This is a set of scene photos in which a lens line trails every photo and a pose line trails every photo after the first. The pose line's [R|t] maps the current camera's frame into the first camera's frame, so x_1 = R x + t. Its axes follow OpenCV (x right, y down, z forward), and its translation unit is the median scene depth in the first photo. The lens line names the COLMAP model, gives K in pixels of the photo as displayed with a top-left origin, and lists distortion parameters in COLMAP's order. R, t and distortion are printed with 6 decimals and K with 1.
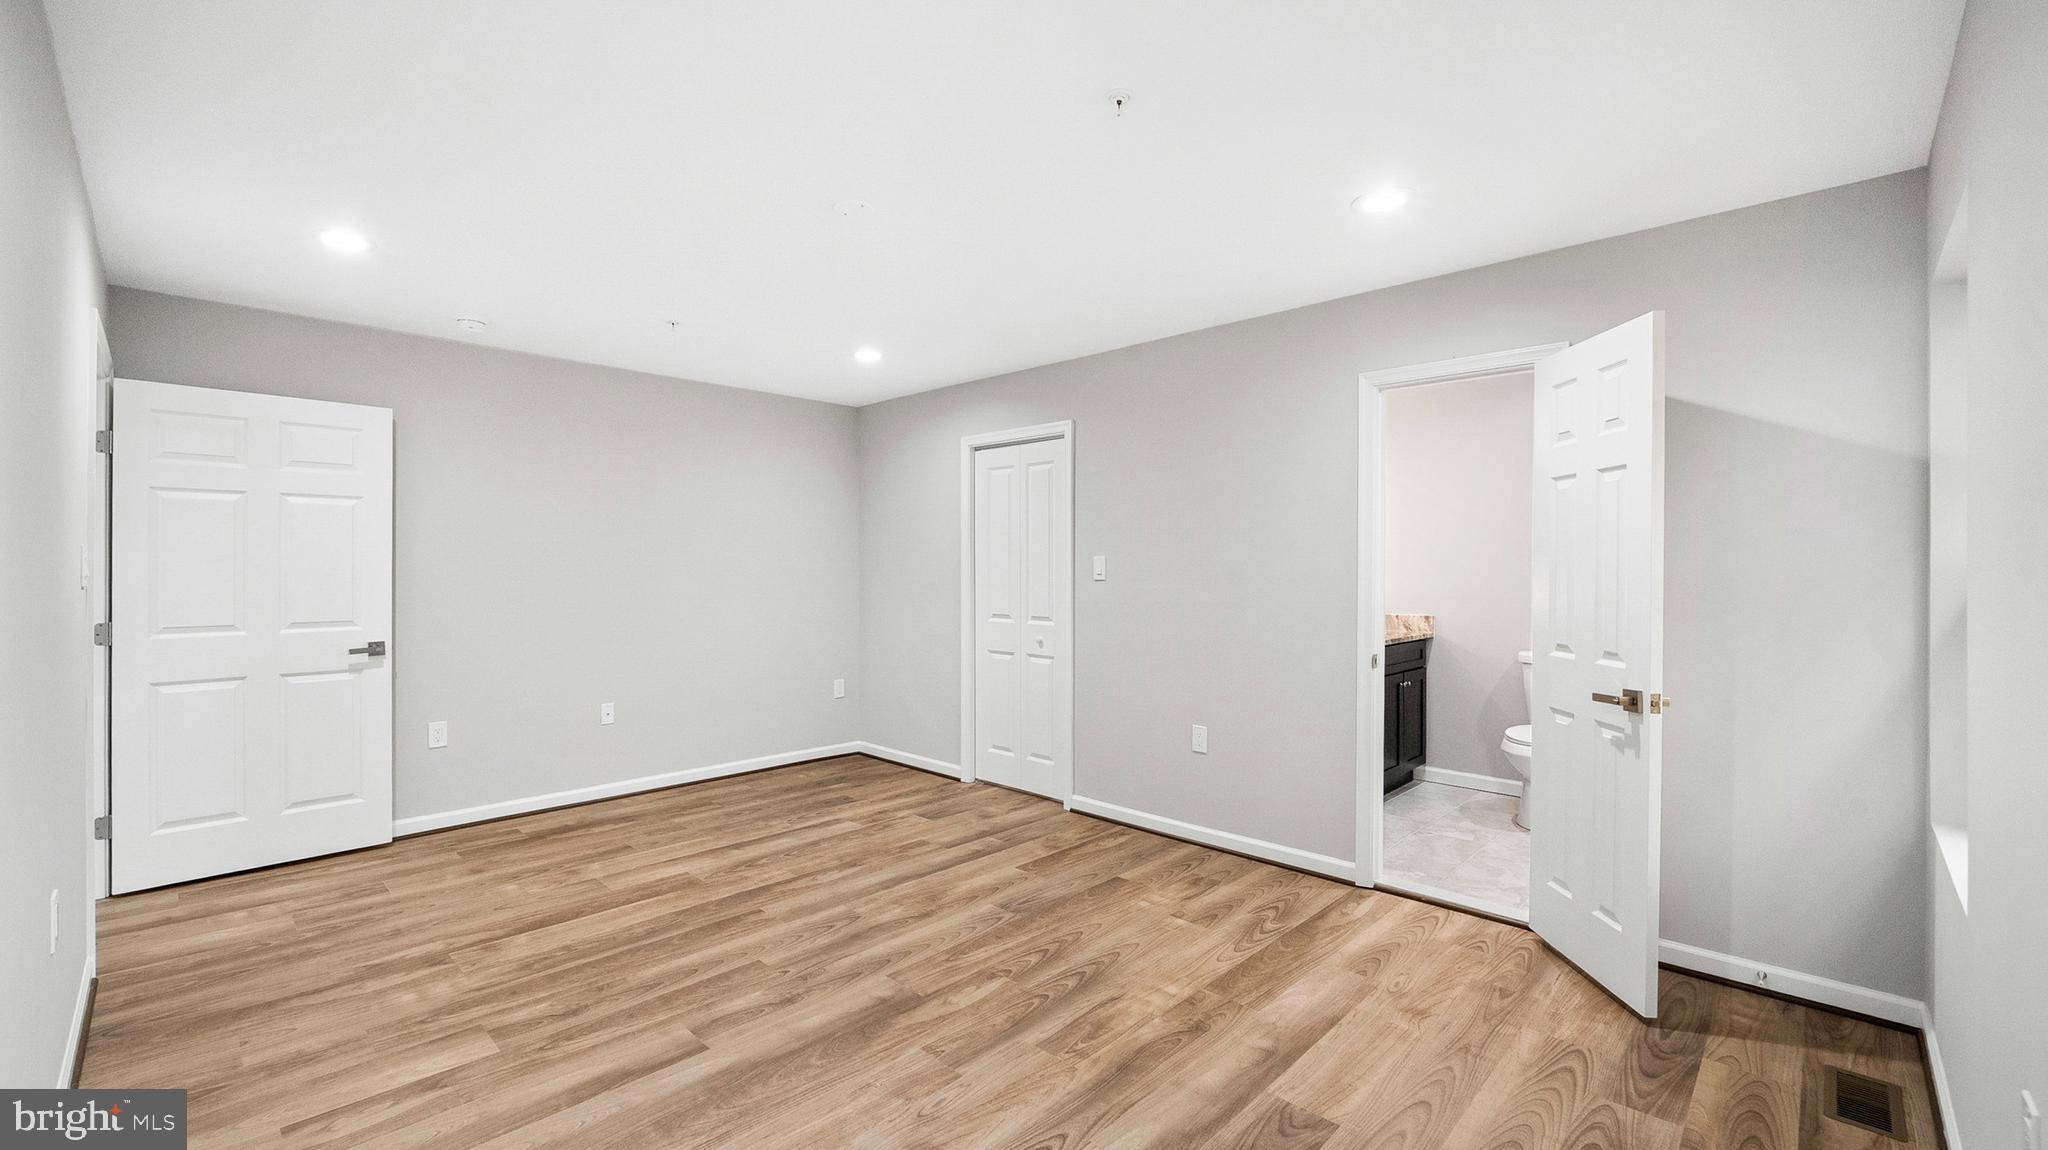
lens RADIAL K [[831.0, 0, 1021.1], [0, 831.0, 574.2], [0, 0, 1]] dist [-0.004580, -0.001069]
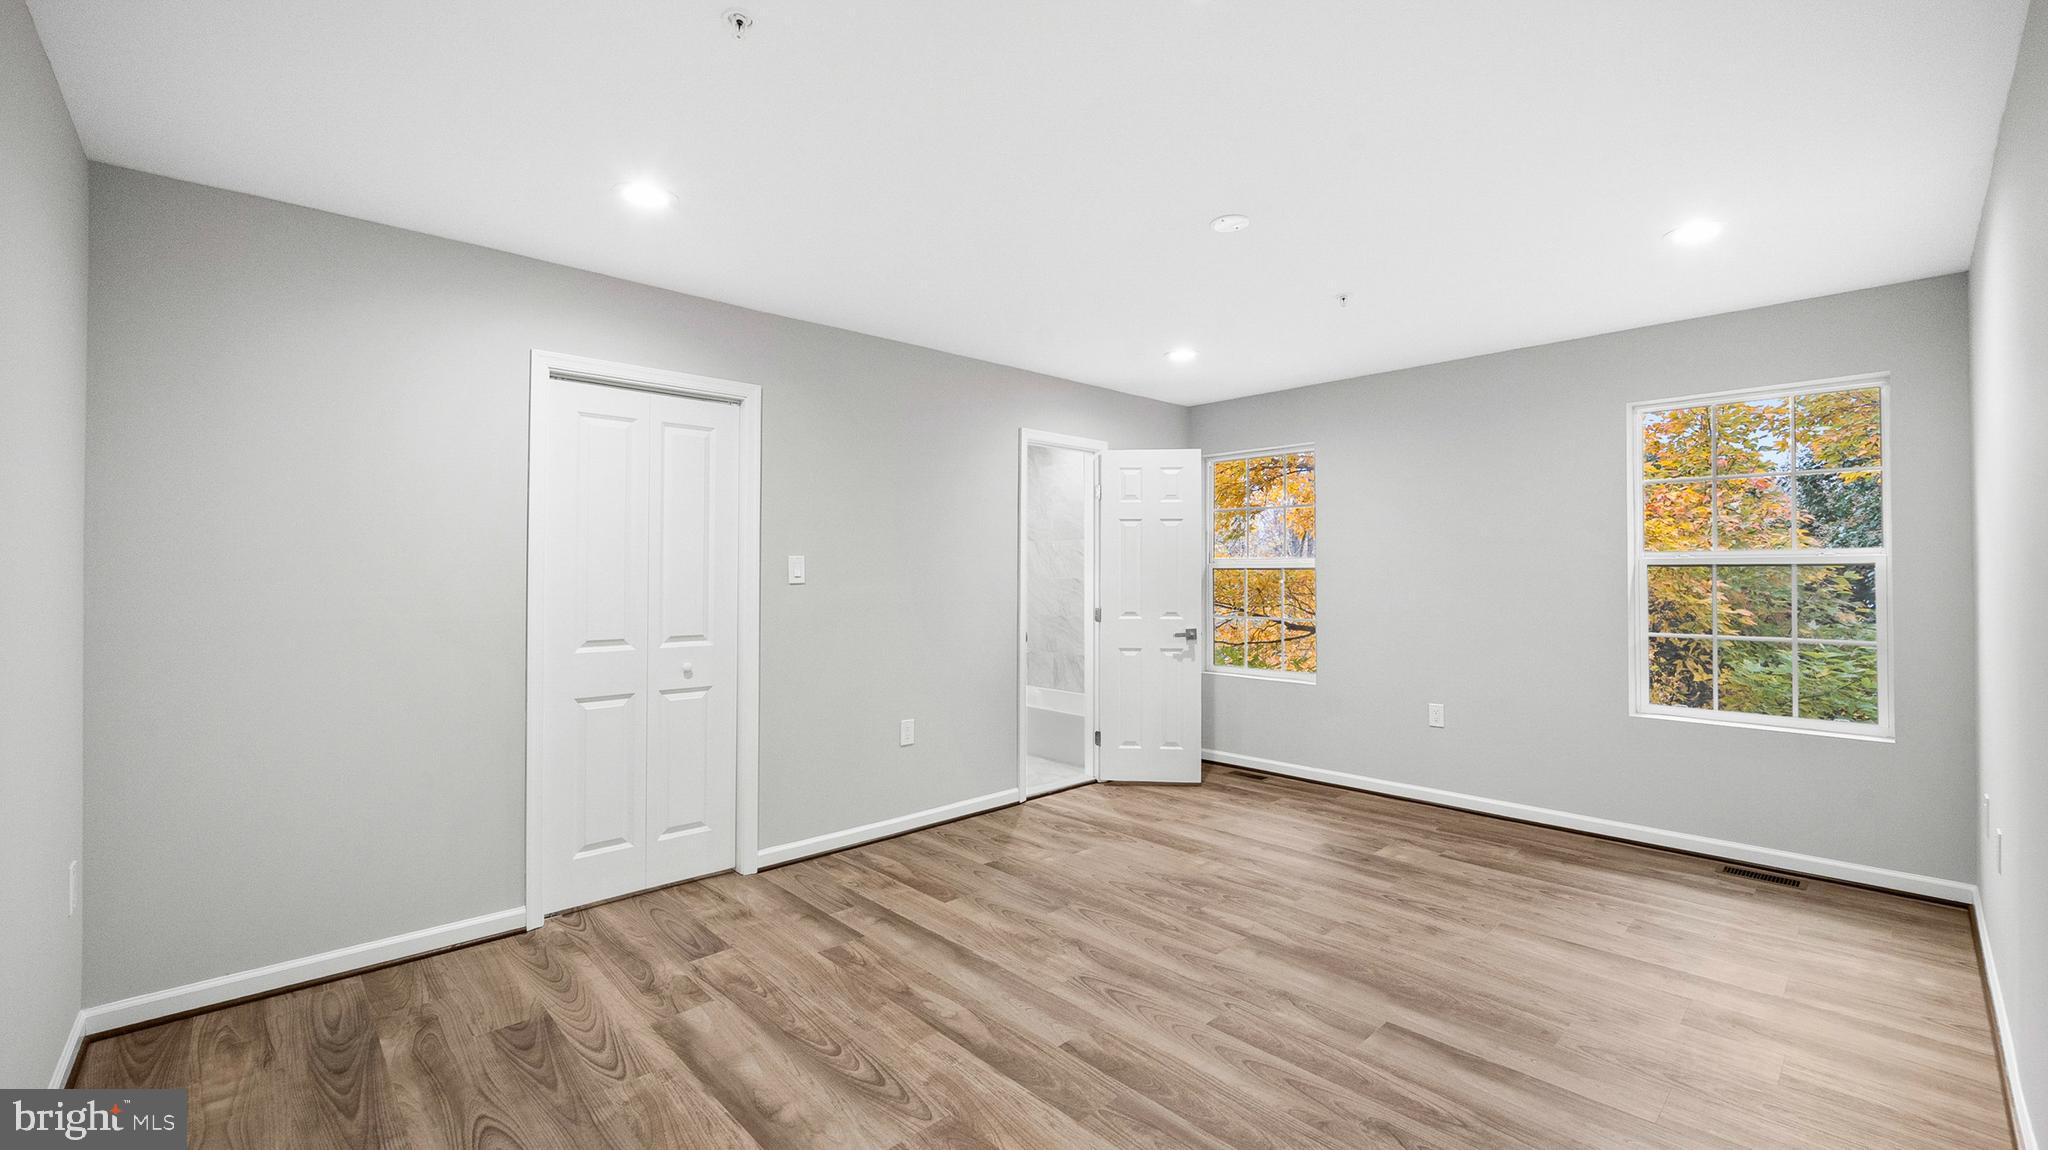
lens RADIAL K [[831.0, 0, 1015.4], [0, 831.0, 565.6], [0, 0, 1]] dist [-0.004580, -0.001069]
pose [[0.054693, 0.006624, 0.998481, -0.985582], [0.004199, 0.999968, -0.006864, -0.007510], [-0.998494, 0.004568, 0.054663, 0.947534]]
